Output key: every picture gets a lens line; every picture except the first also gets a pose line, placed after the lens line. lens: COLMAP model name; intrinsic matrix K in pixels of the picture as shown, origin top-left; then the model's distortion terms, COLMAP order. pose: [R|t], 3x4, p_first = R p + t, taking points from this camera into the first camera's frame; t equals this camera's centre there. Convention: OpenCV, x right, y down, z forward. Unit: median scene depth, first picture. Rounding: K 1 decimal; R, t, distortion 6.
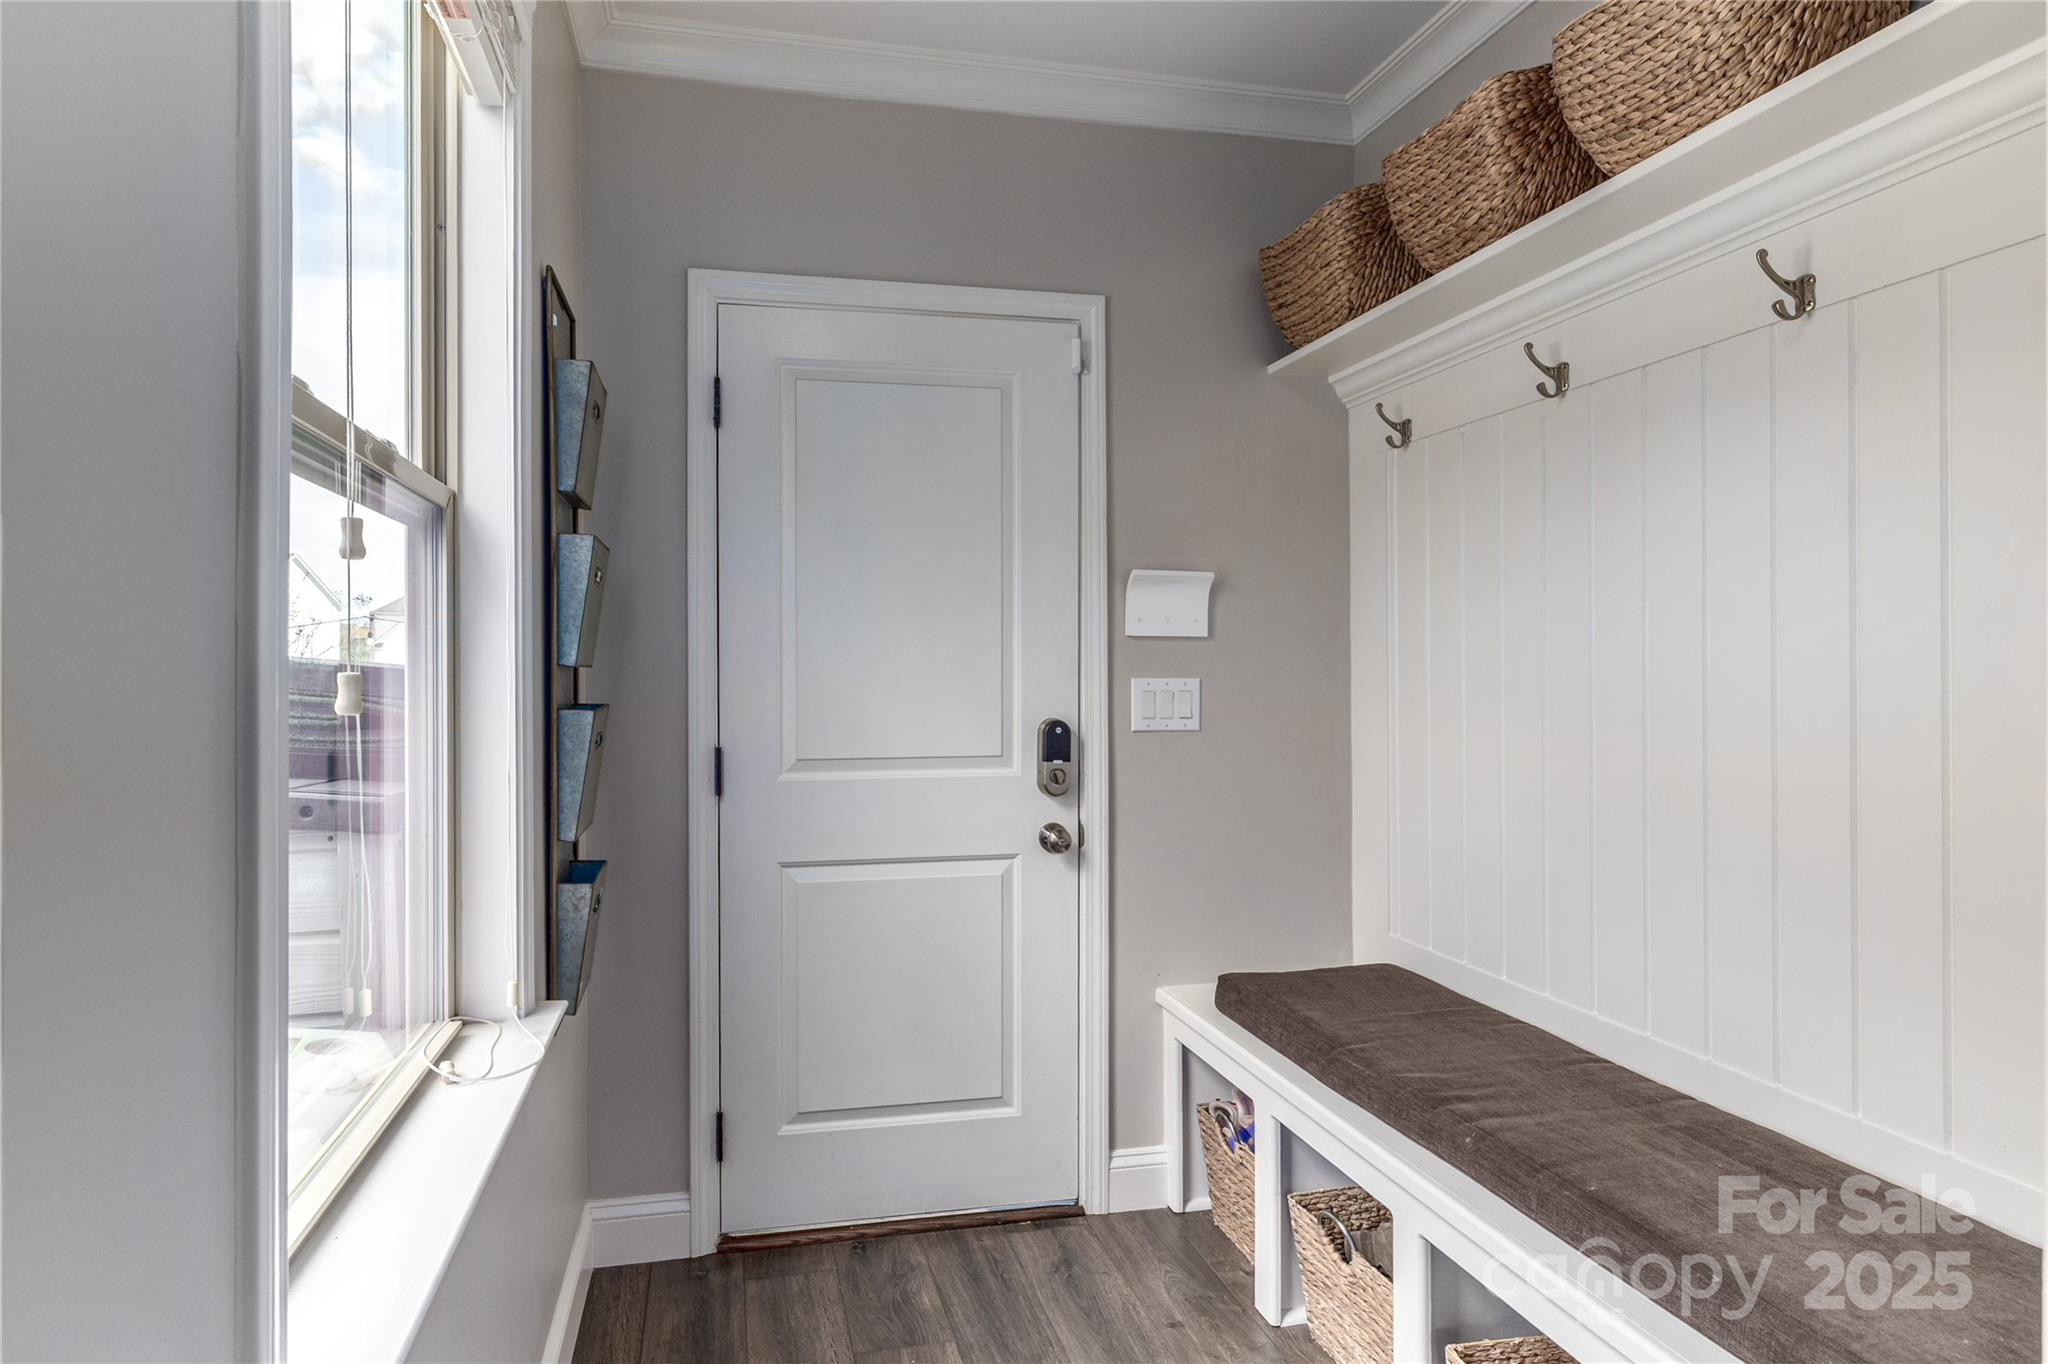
lens RADIAL K [[1316.9, 0, 1007.3], [0, 1316.9, 662.7], [0, 0, 1]] dist [-0.000211, -0.000608]
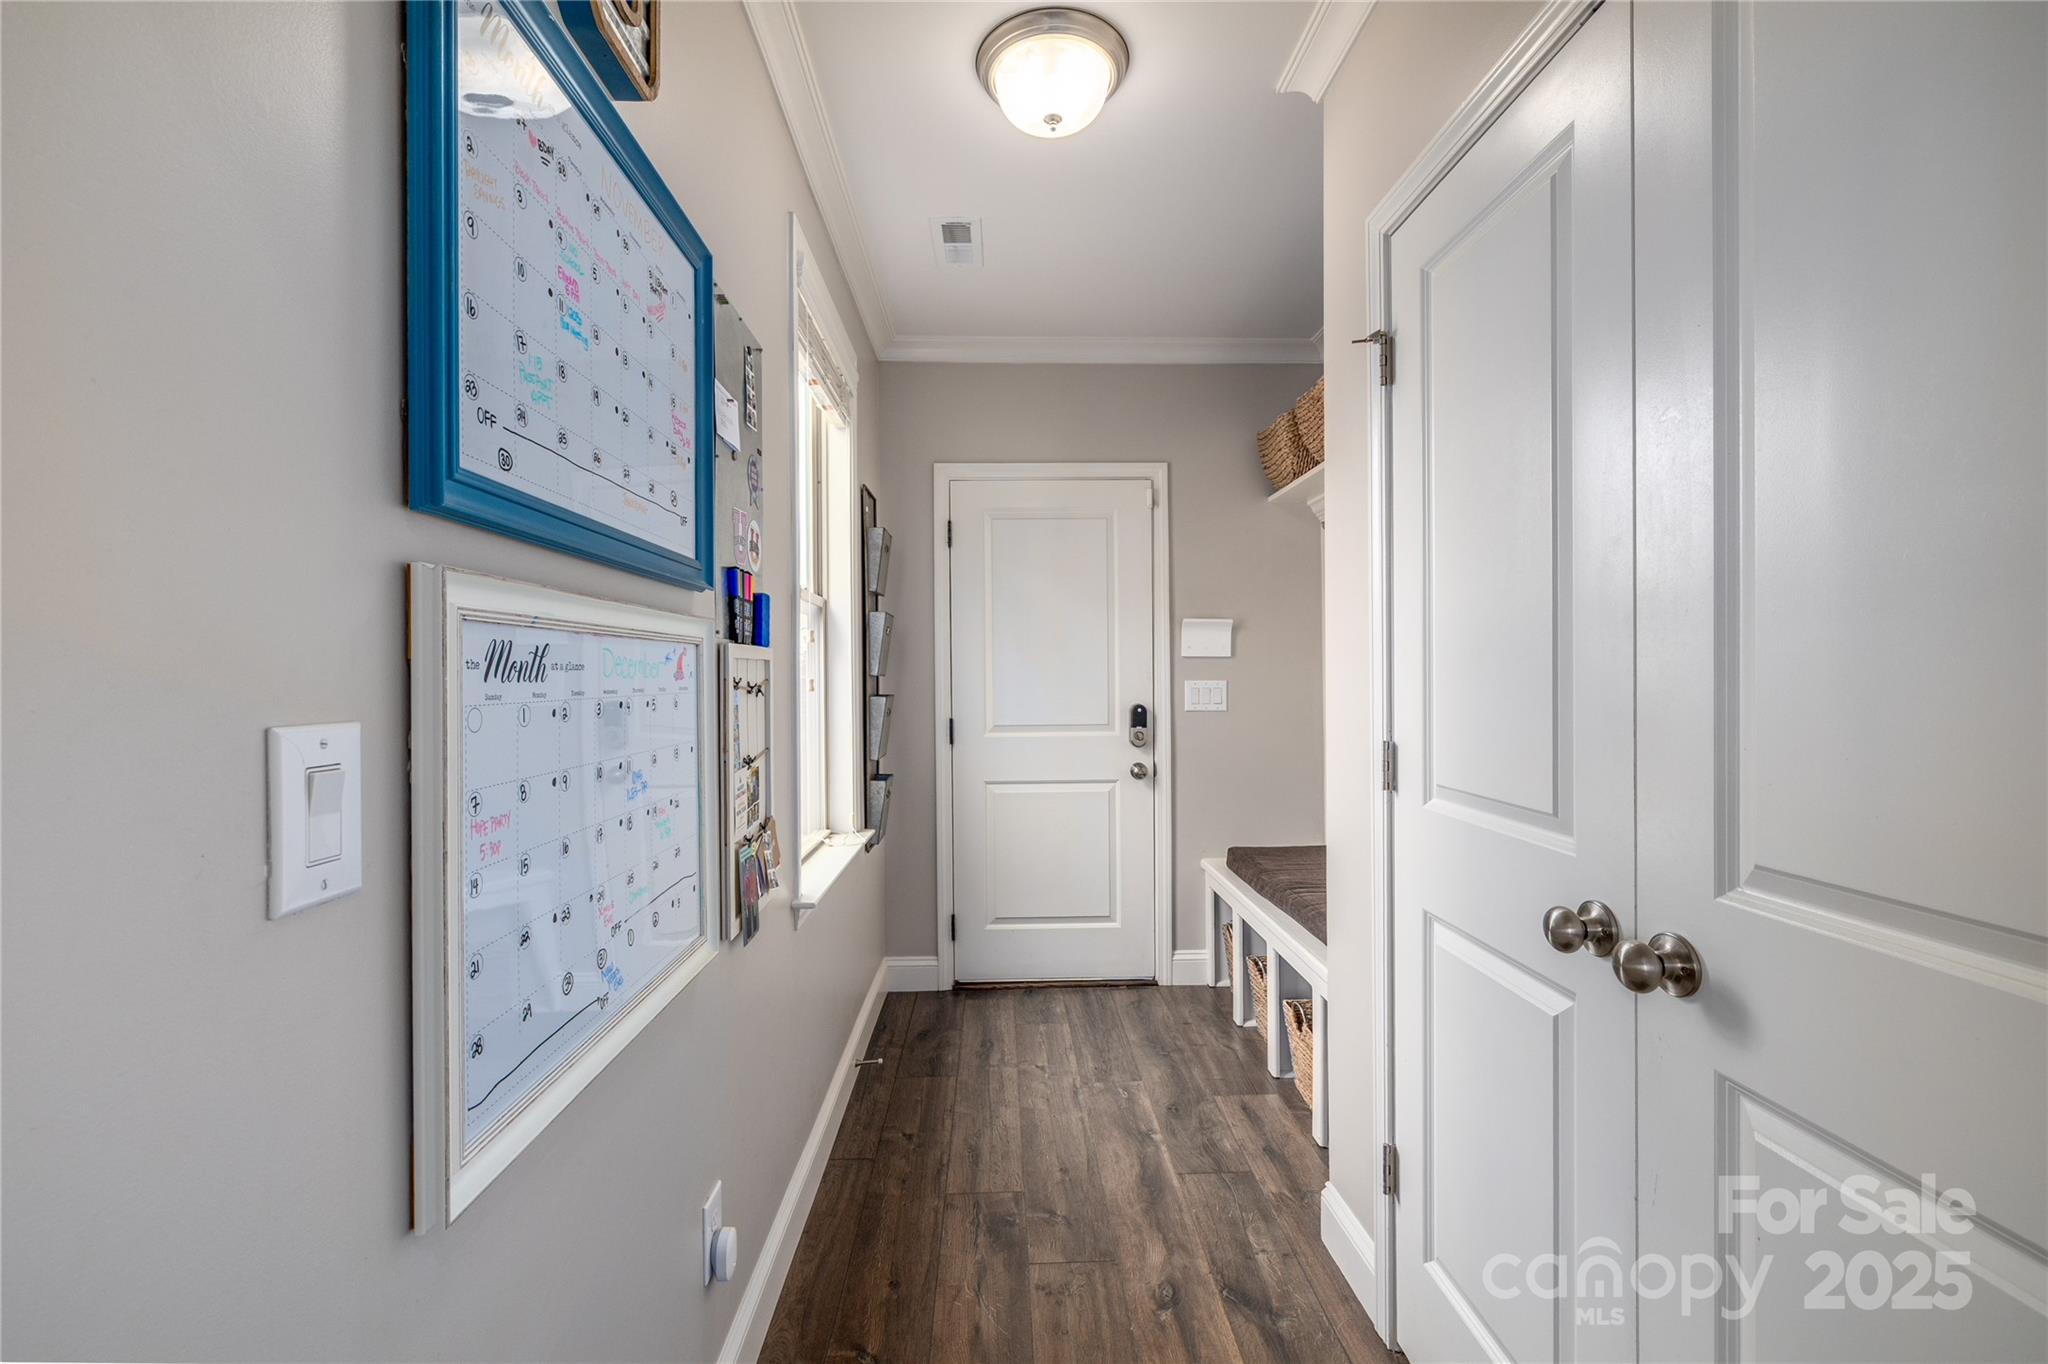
lens RADIAL K [[917.6, 0, 1031.1], [0, 917.6, 674.4], [0, 0, 1]] dist [-0.004917, 0.002067]
pose [[0.988653, -0.004207, -0.150156, 0.086783], [0.004881, 0.999980, 0.004125, -0.002813], [0.150136, -0.004811, 0.988654, -0.264928]]
